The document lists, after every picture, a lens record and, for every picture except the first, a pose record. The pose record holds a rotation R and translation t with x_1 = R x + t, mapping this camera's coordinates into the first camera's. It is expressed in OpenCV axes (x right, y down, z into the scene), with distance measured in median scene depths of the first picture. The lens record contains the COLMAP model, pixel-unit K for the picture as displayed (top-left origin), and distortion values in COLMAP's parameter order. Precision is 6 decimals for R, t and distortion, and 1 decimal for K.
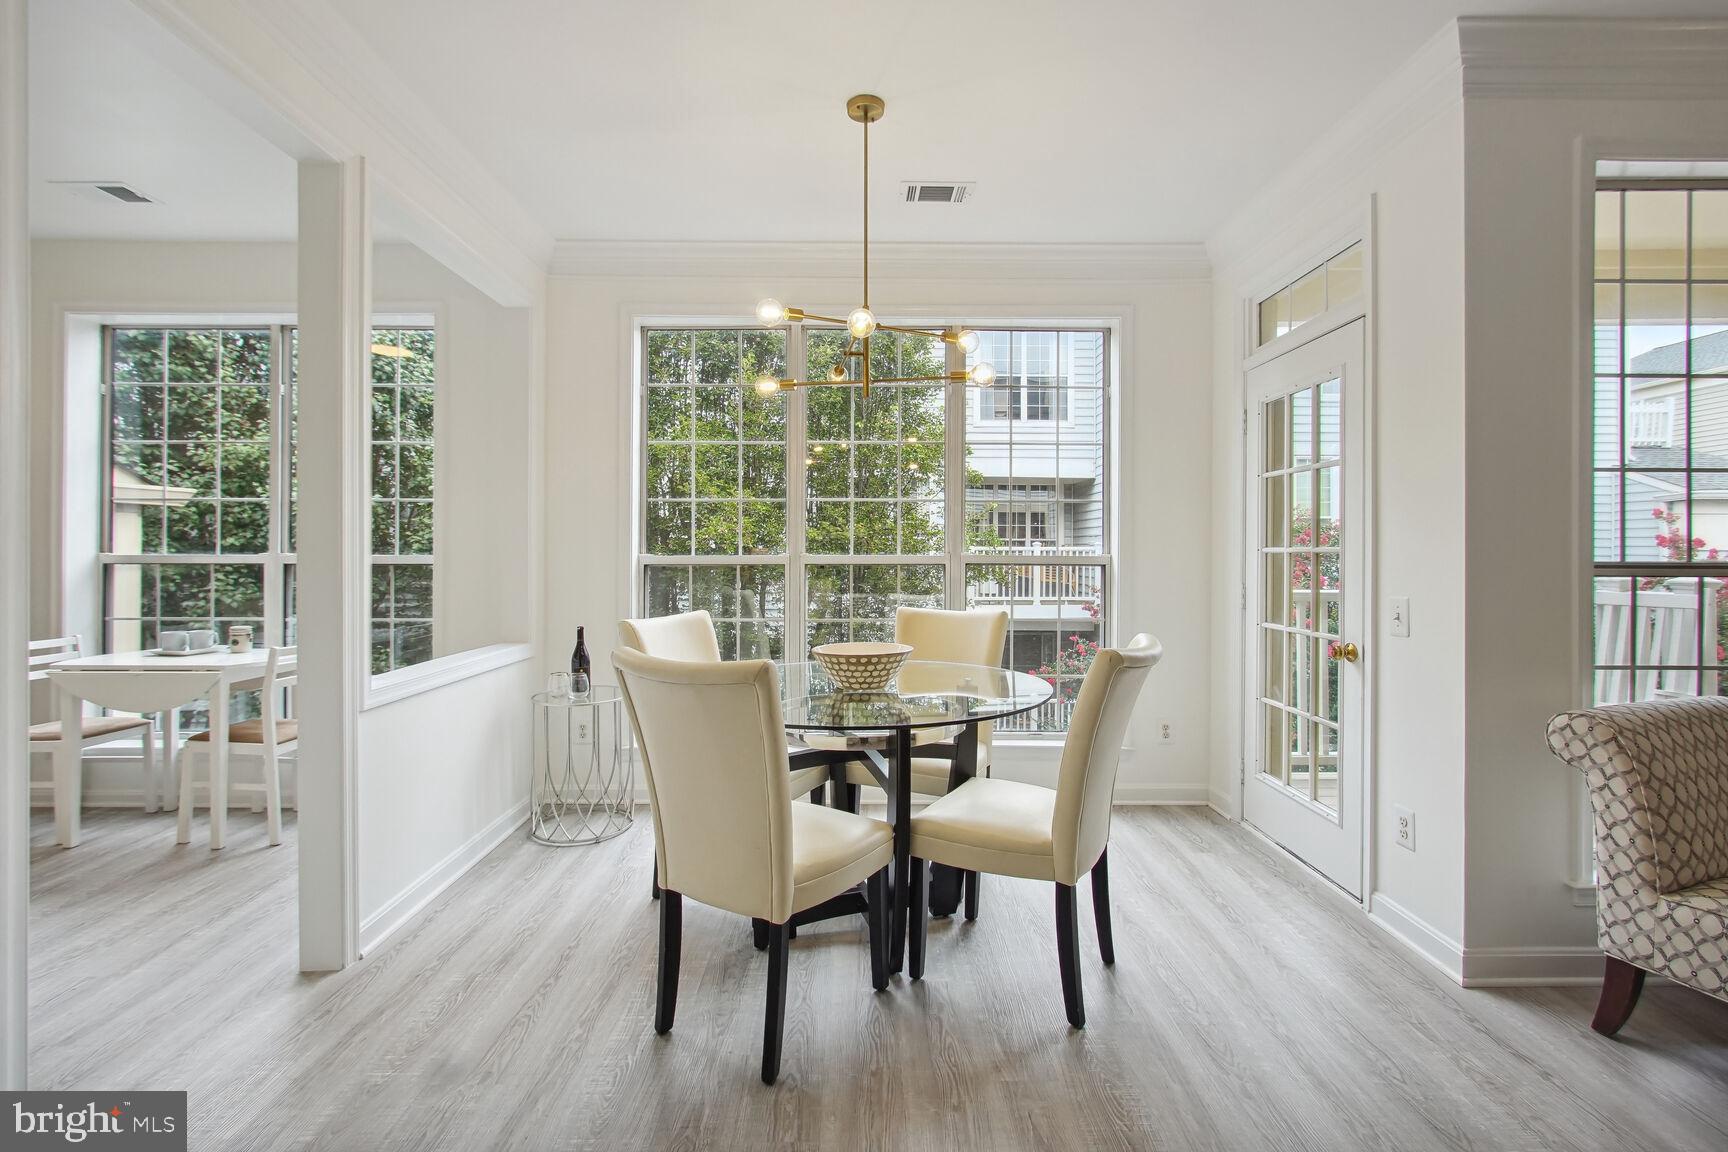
lens RADIAL K [[759.9, 0, 857.5], [0, 759.9, 551.3], [0, 0, 1]] dist [-0.000403, 0.000305]
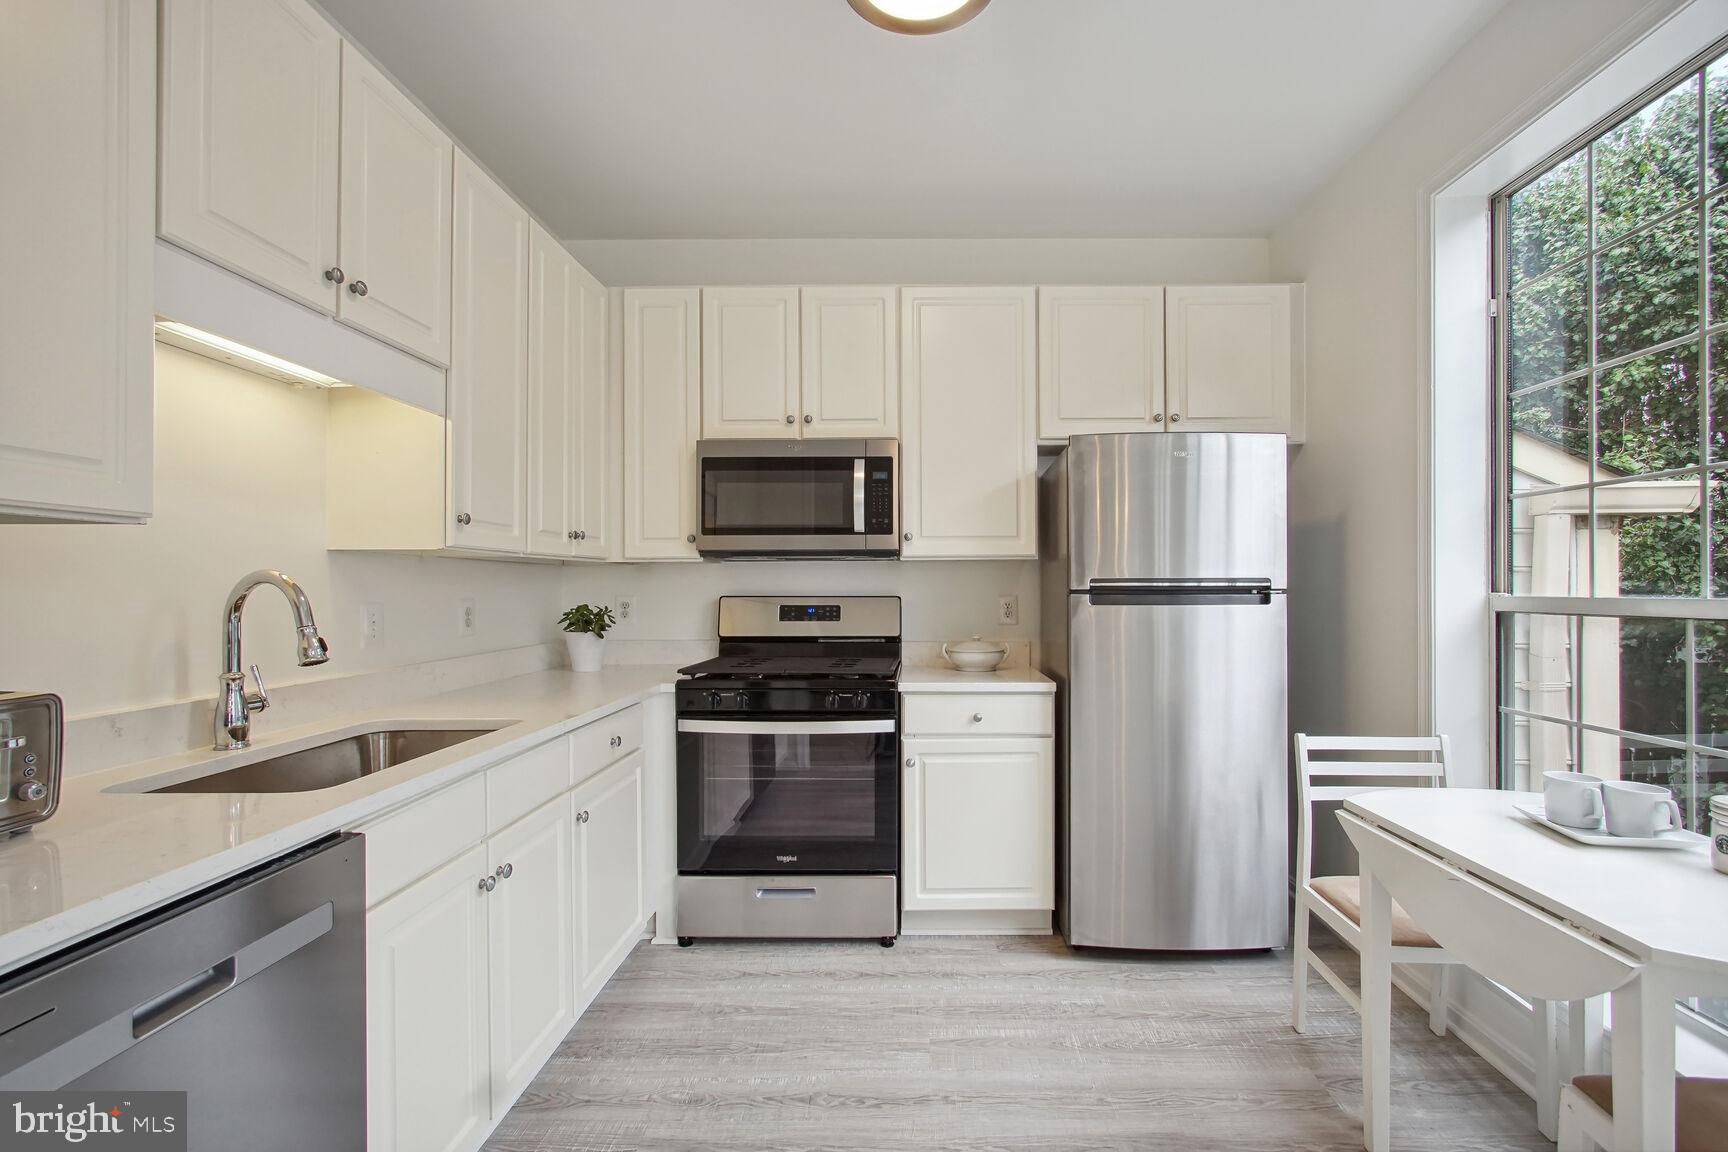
lens RADIAL K [[770.3, 0, 923.0], [0, 770.3, 584.1], [0, 0, 1]] dist [0.003145, 0.000562]
pose [[0.005055, -0.009989, -0.999937, -0.456470], [0.001978, 0.999948, -0.009979, 0.000387], [0.999985, -0.001927, 0.005075, 0.622556]]
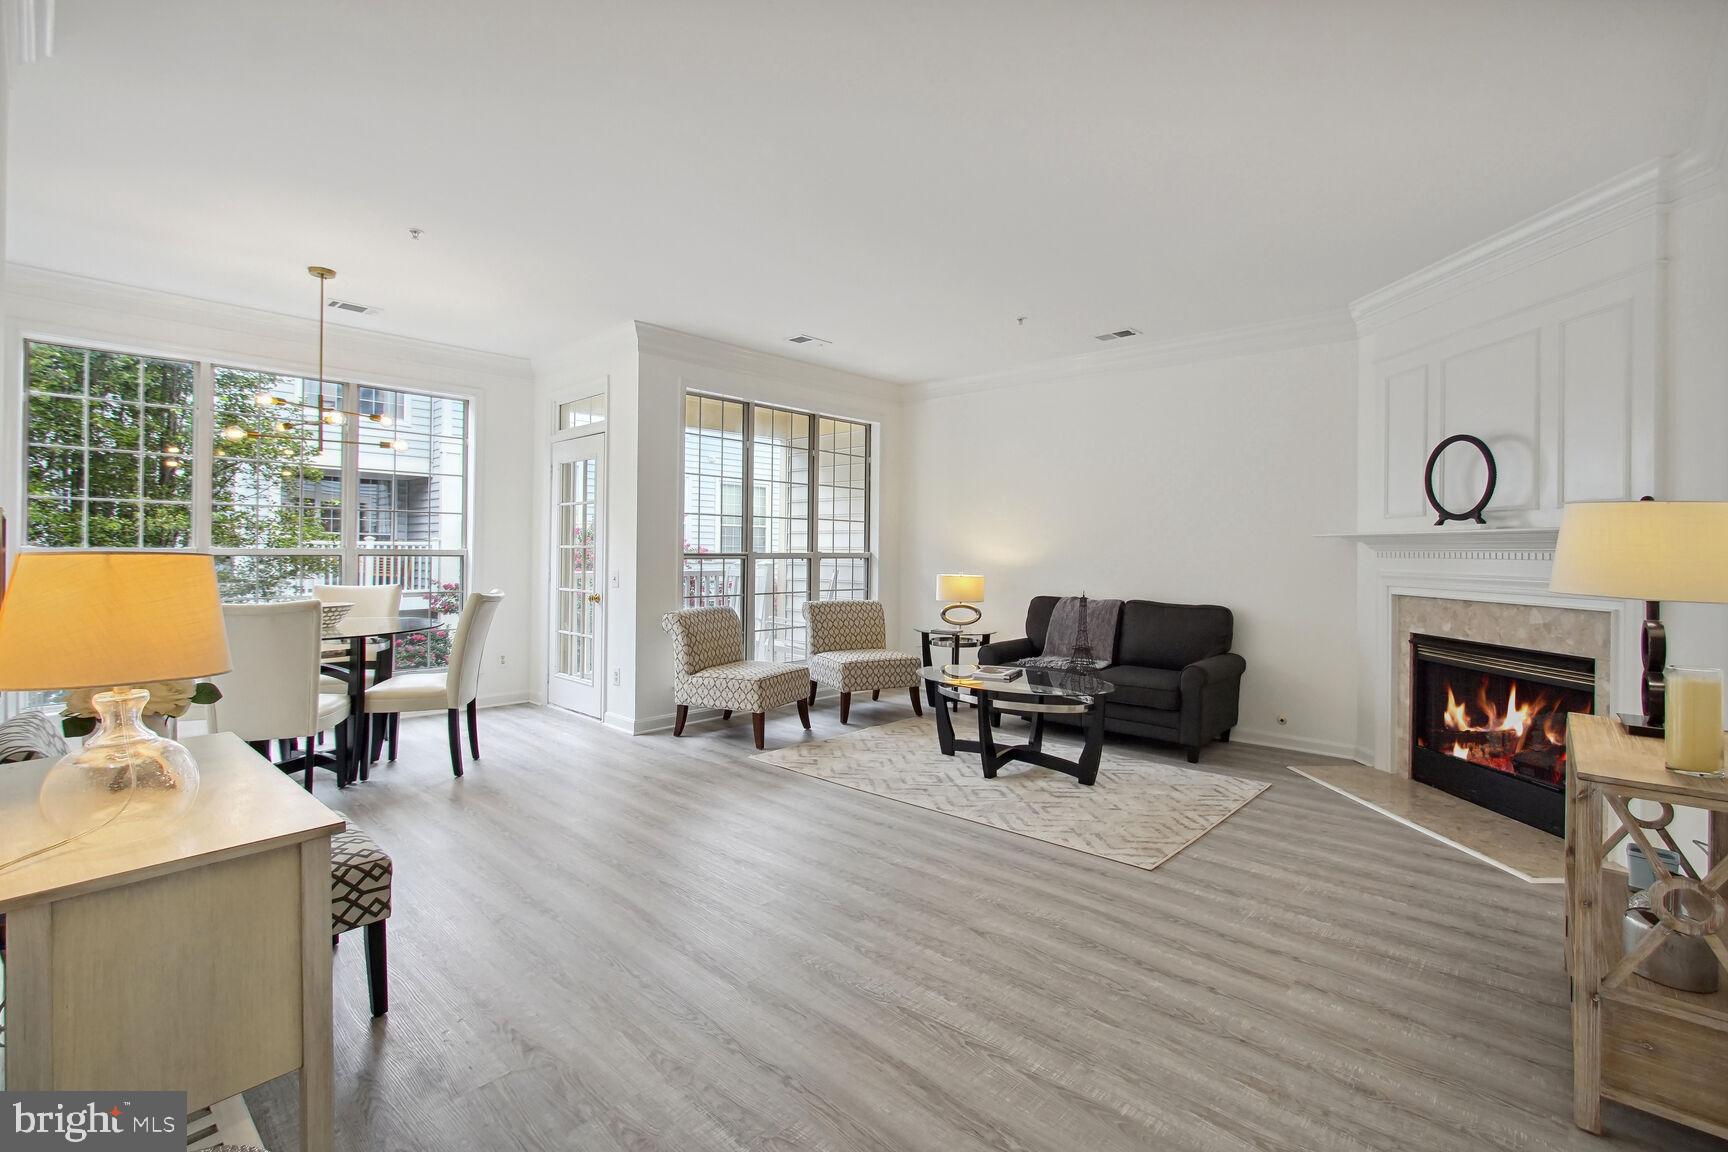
lens RADIAL K [[778.5, 0, 849.1], [0, 778.5, 549.1], [0, 0, 1]] dist [0.000091, 0.000338]
pose [[0.690054, 0.005882, 0.723734, -0.297935], [-0.008616, 0.999963, 0.000088, -0.001721], [-0.723707, -0.006296, 0.690079, -0.702537]]
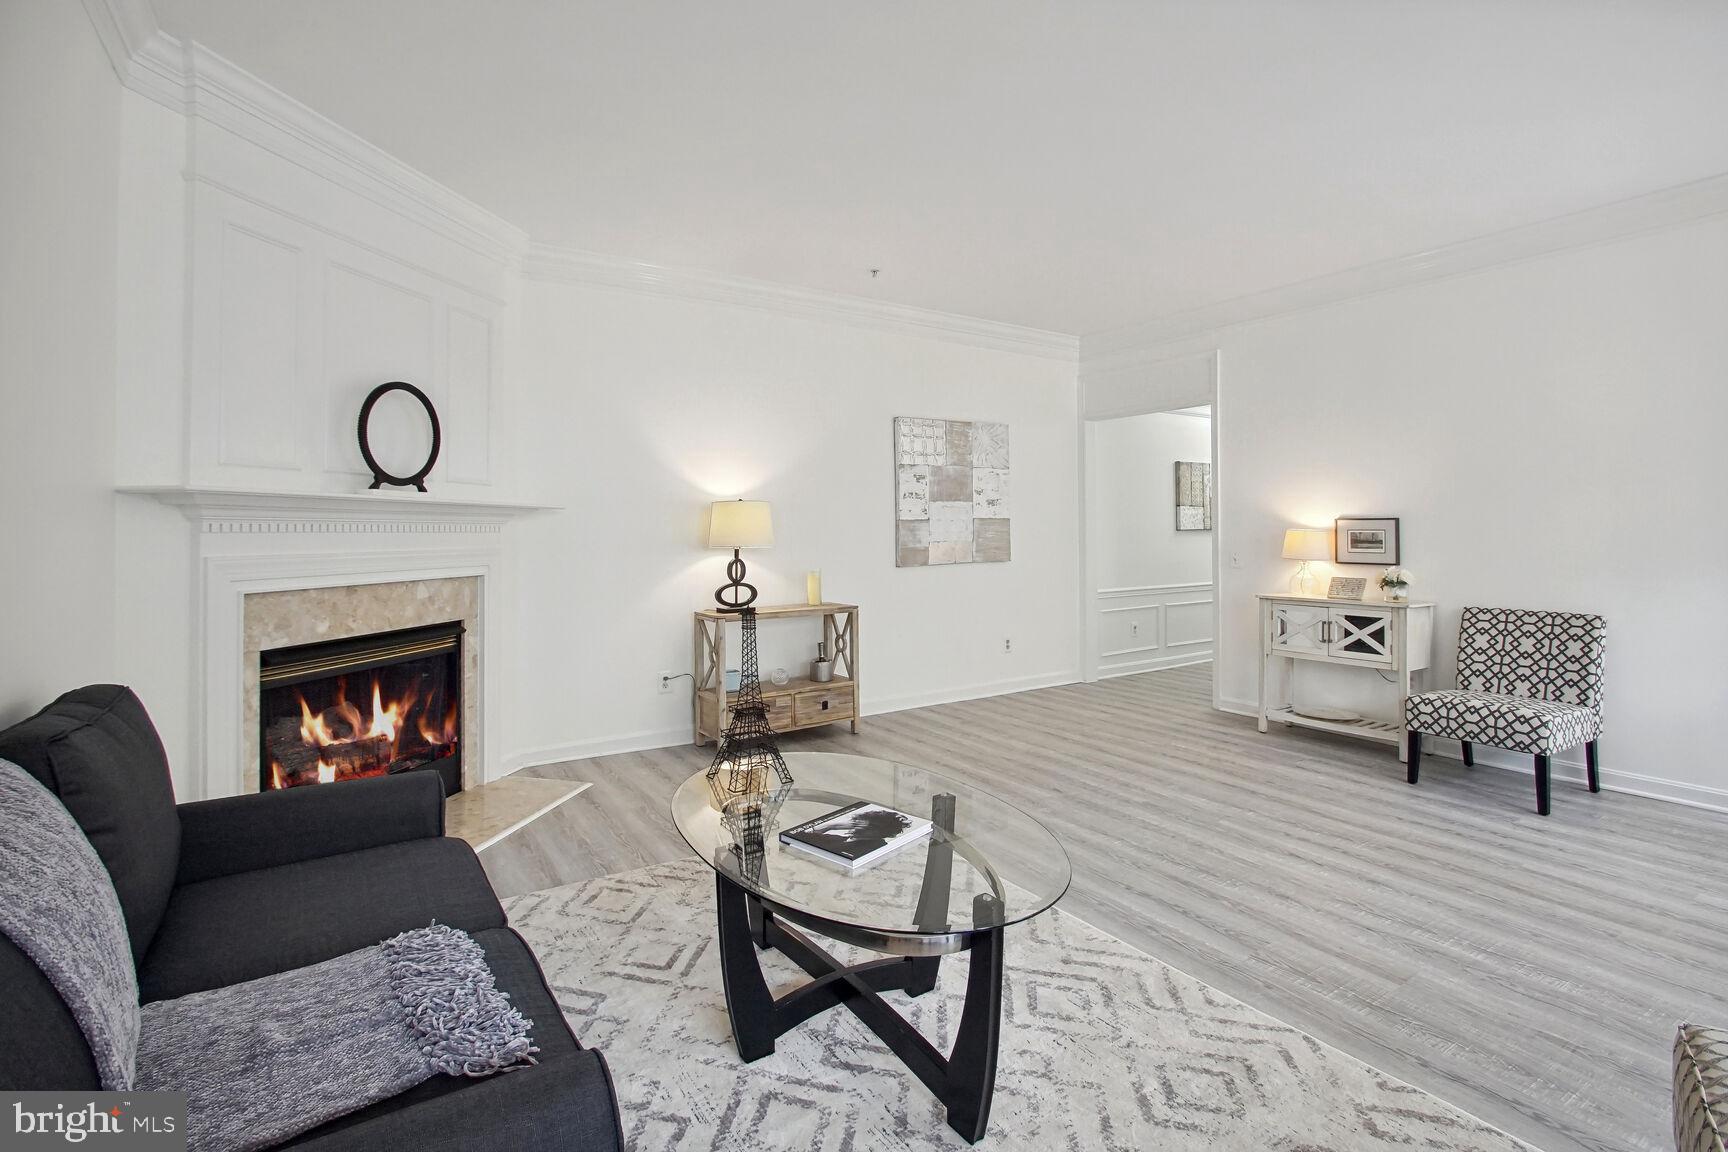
lens RADIAL K [[802.3, 0, 845.0], [0, 802.3, 513.0], [0, 0, 1]] dist [-0.019142, 0.000128]
pose [[-0.849987, -0.009472, -0.526719, 1.138581], [0.003765, 0.999704, -0.024054, 0.006521], [0.526791, -0.022428, -0.849699, 0.493004]]
